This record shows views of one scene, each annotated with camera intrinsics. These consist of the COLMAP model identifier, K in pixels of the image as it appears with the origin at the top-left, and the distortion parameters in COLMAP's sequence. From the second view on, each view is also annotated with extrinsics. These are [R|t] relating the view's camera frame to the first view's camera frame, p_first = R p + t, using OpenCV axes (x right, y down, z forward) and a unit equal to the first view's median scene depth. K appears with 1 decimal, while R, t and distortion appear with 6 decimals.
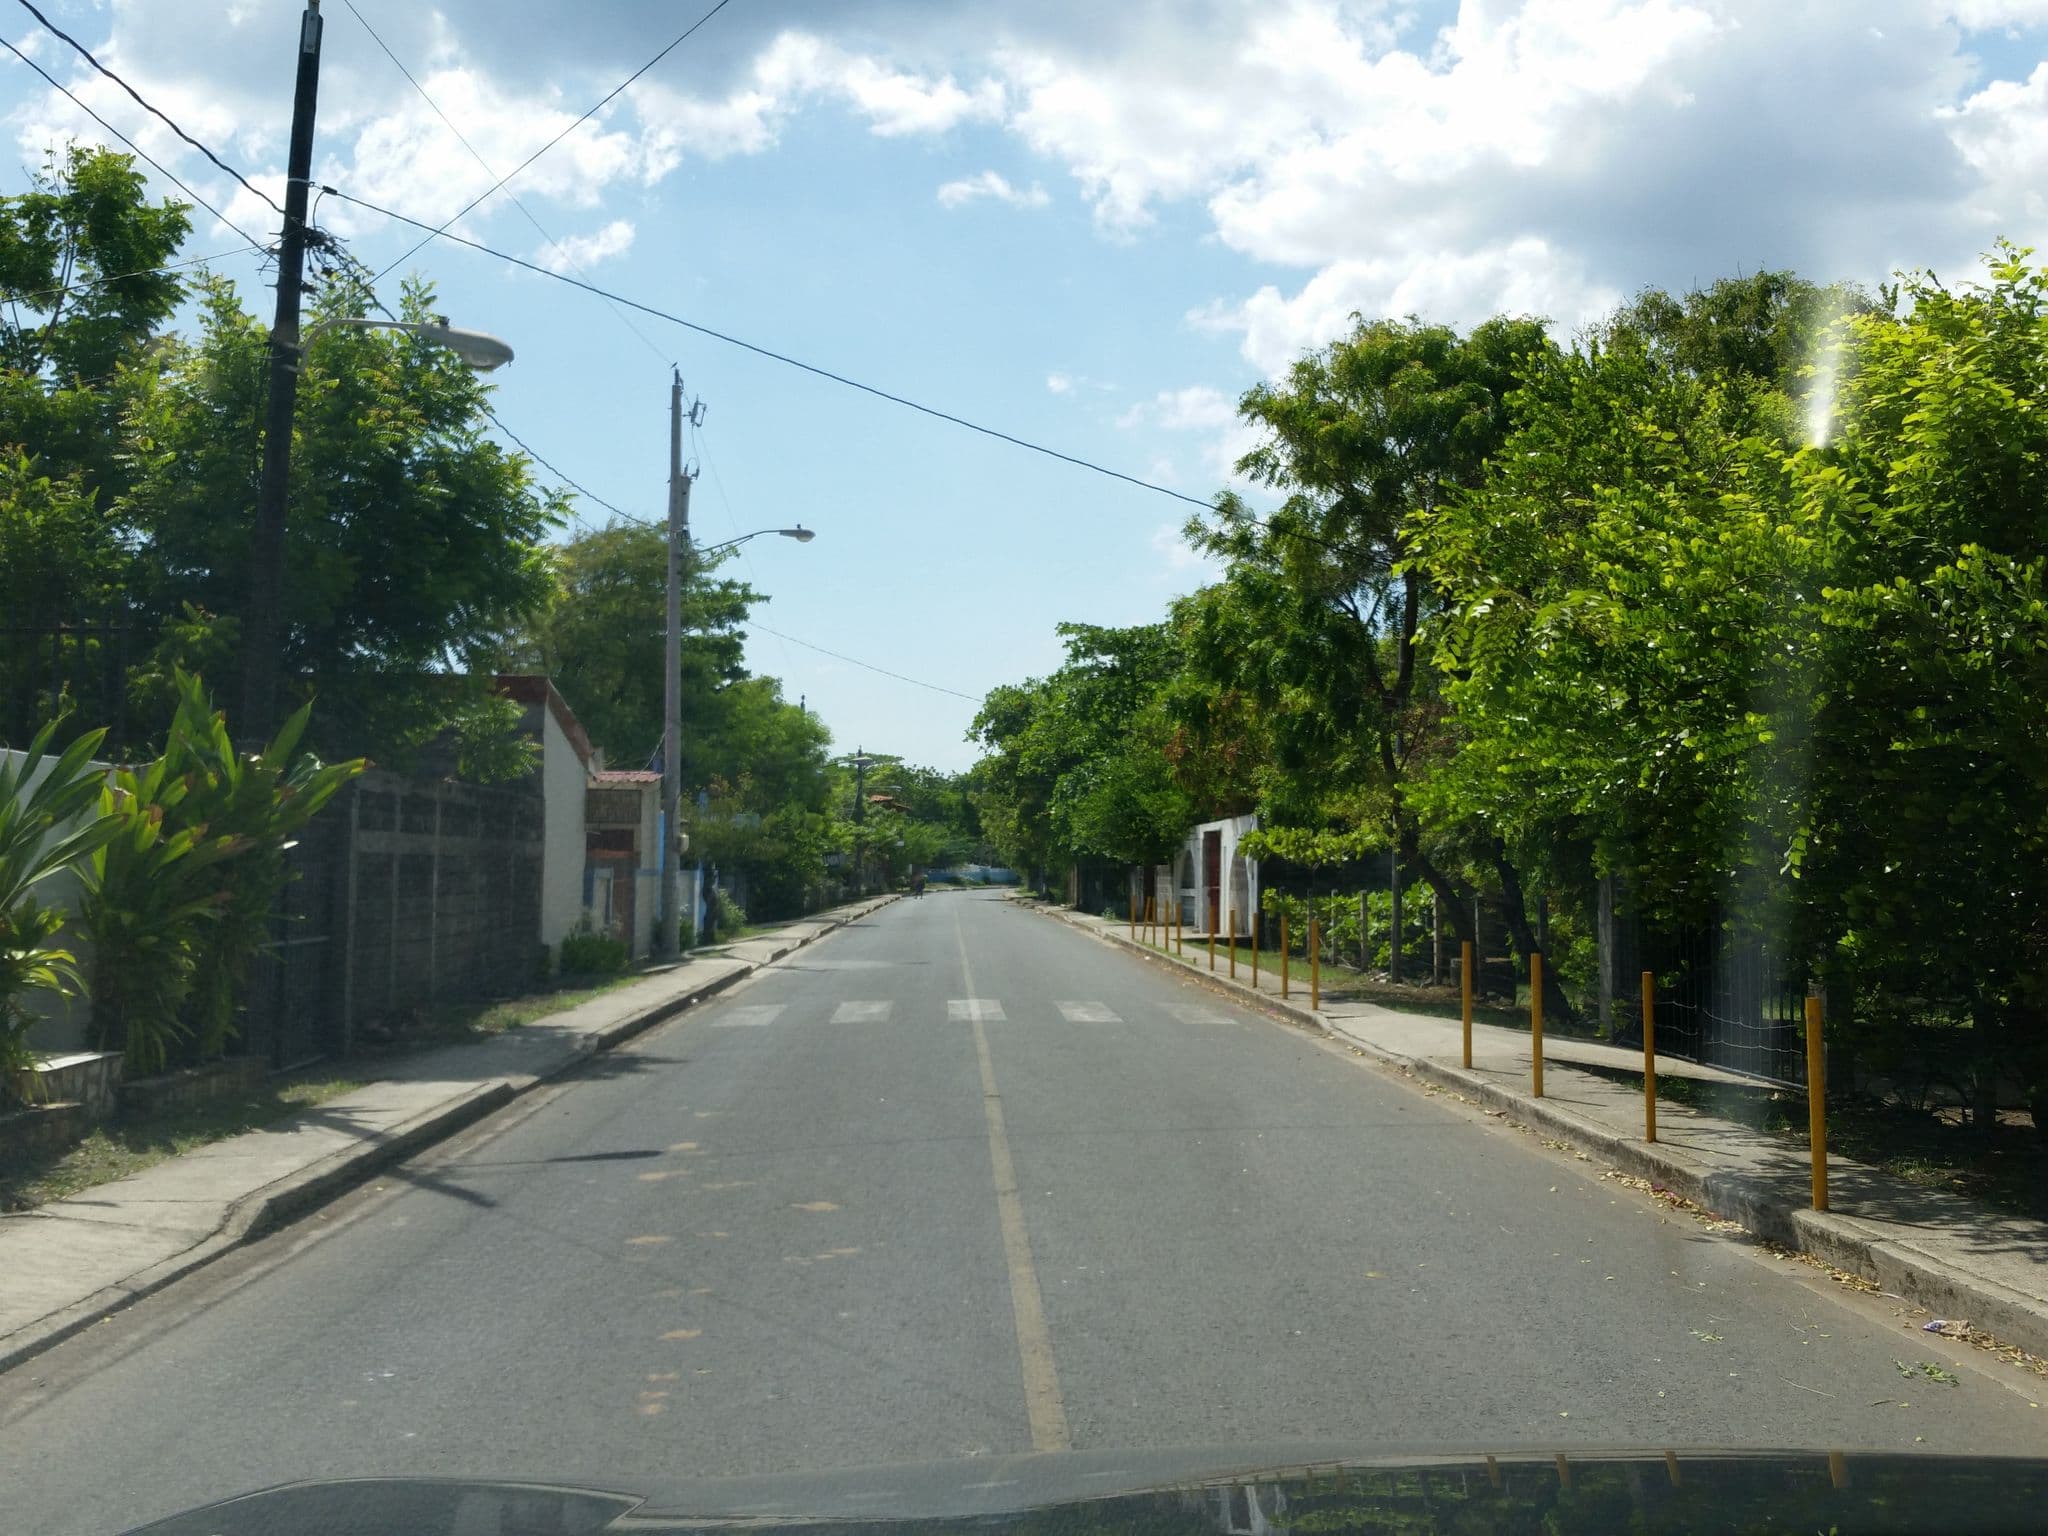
lens RADIAL K [[1228.2, 0, 1024.0], [0, 1228.2, 768.0], [0, 0, 1]] dist [-0.072727, 0.073422]
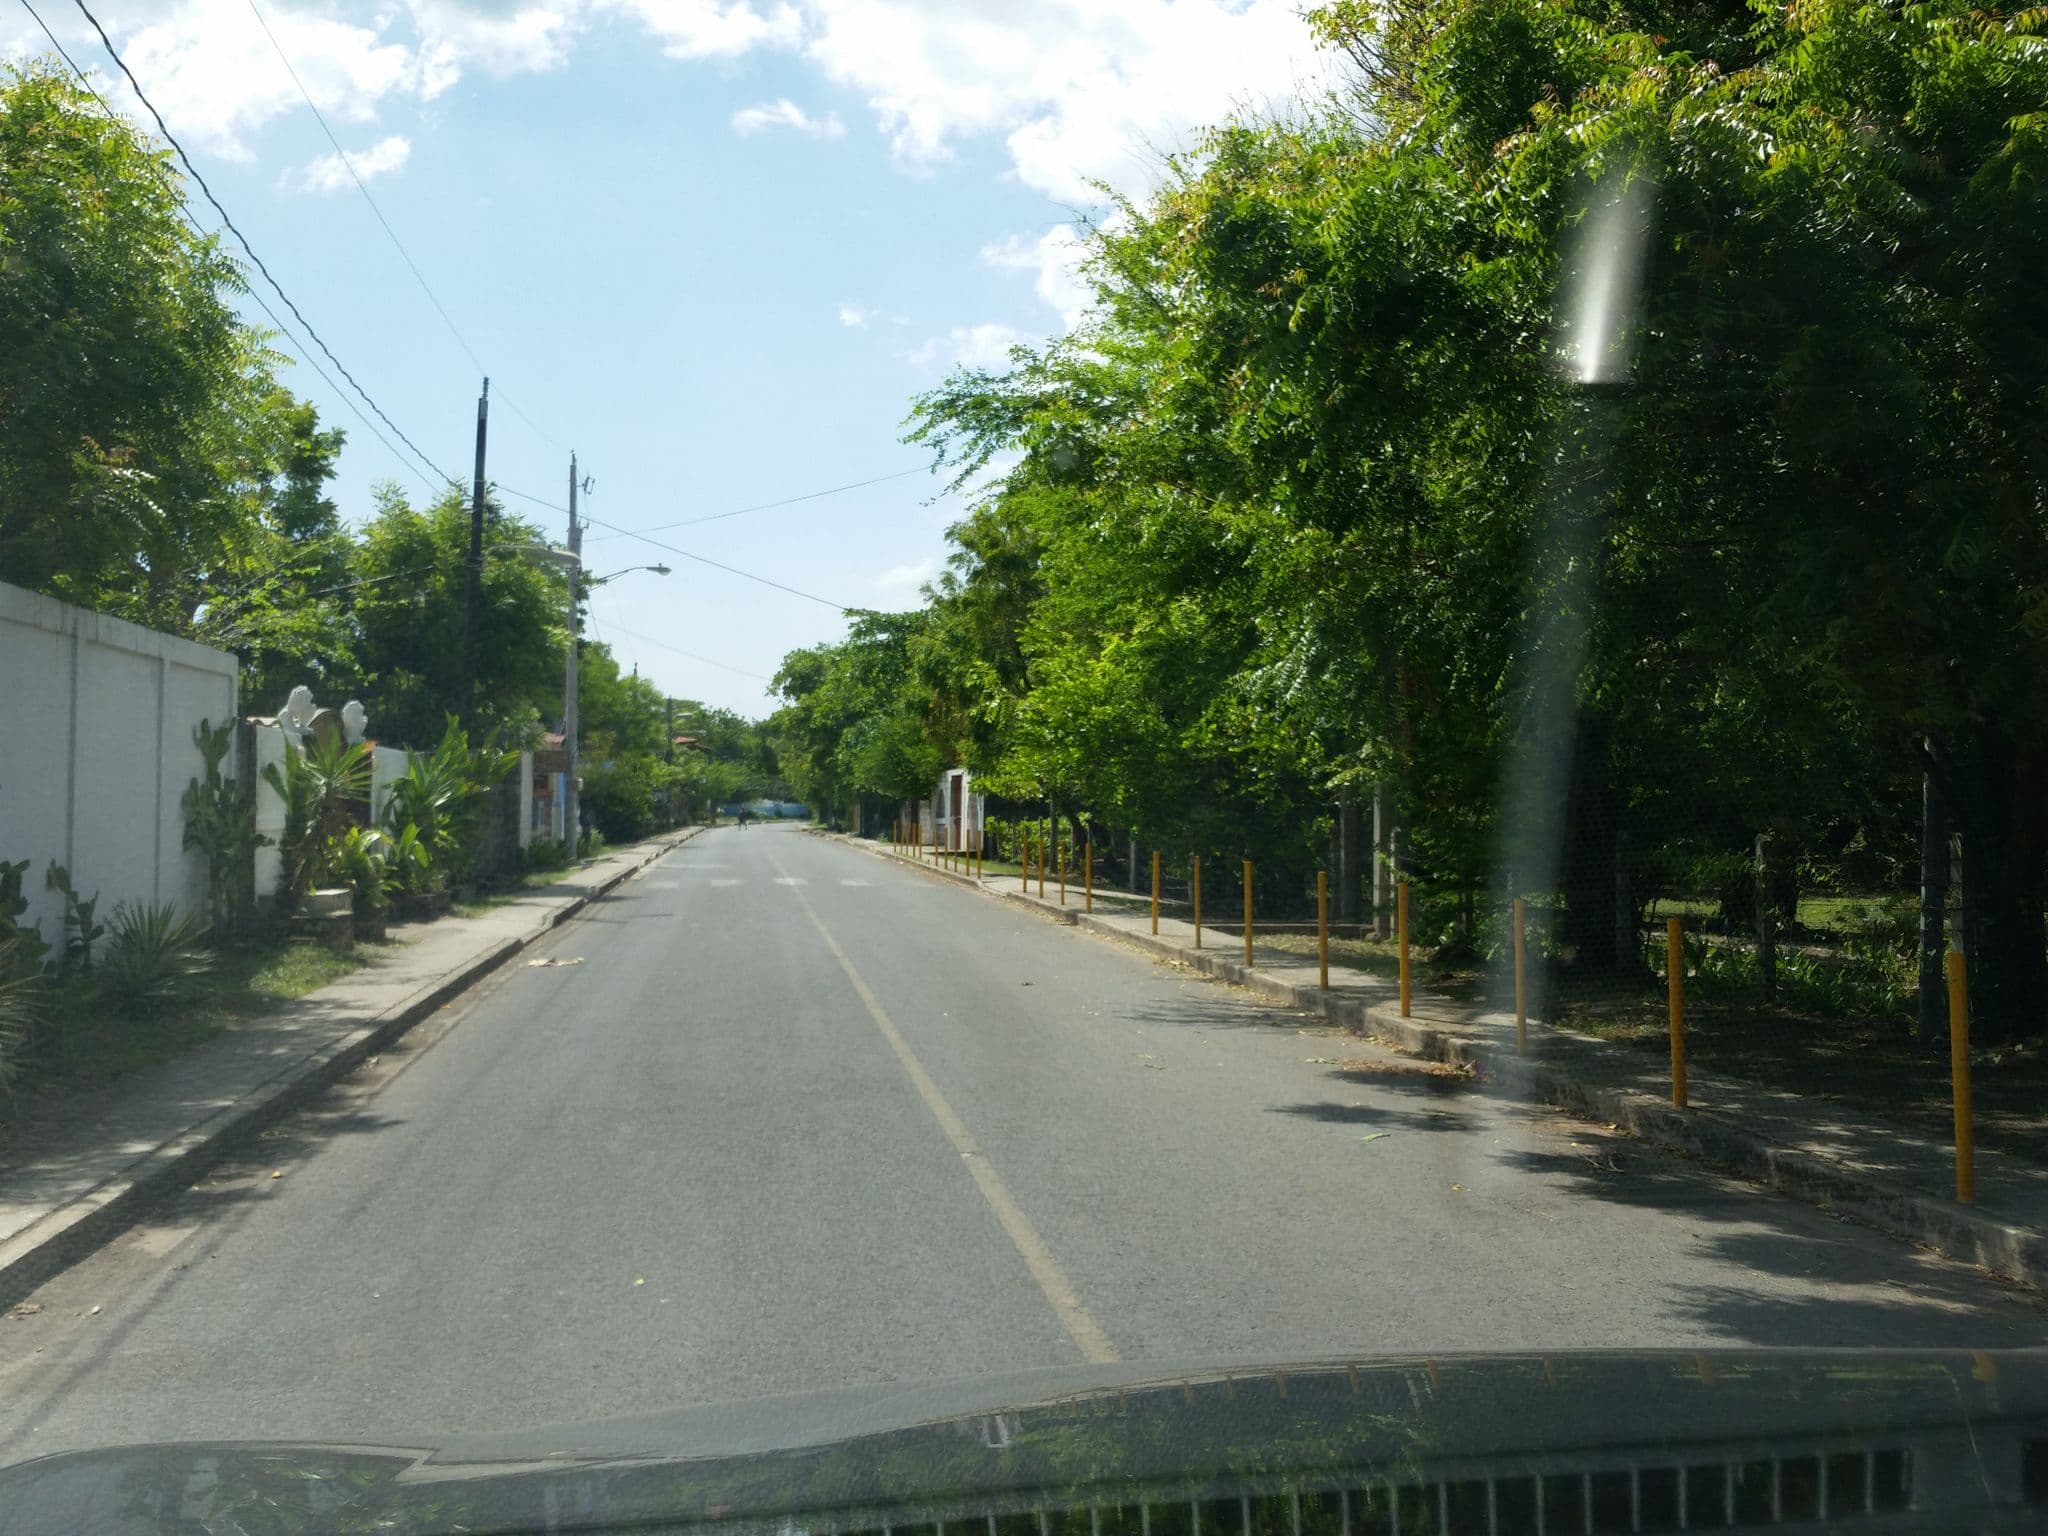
lens RADIAL K [[1228.2, 0, 1024.0], [0, 1228.2, 768.0], [0, 0, 1]] dist [-0.072727, 0.073422]
pose [[0.985659, 0.004304, 0.168692, -0.001616], [-0.013137, 0.998598, 0.051283, -0.017586], [-0.168235, -0.052764, 0.984334, -0.226655]]
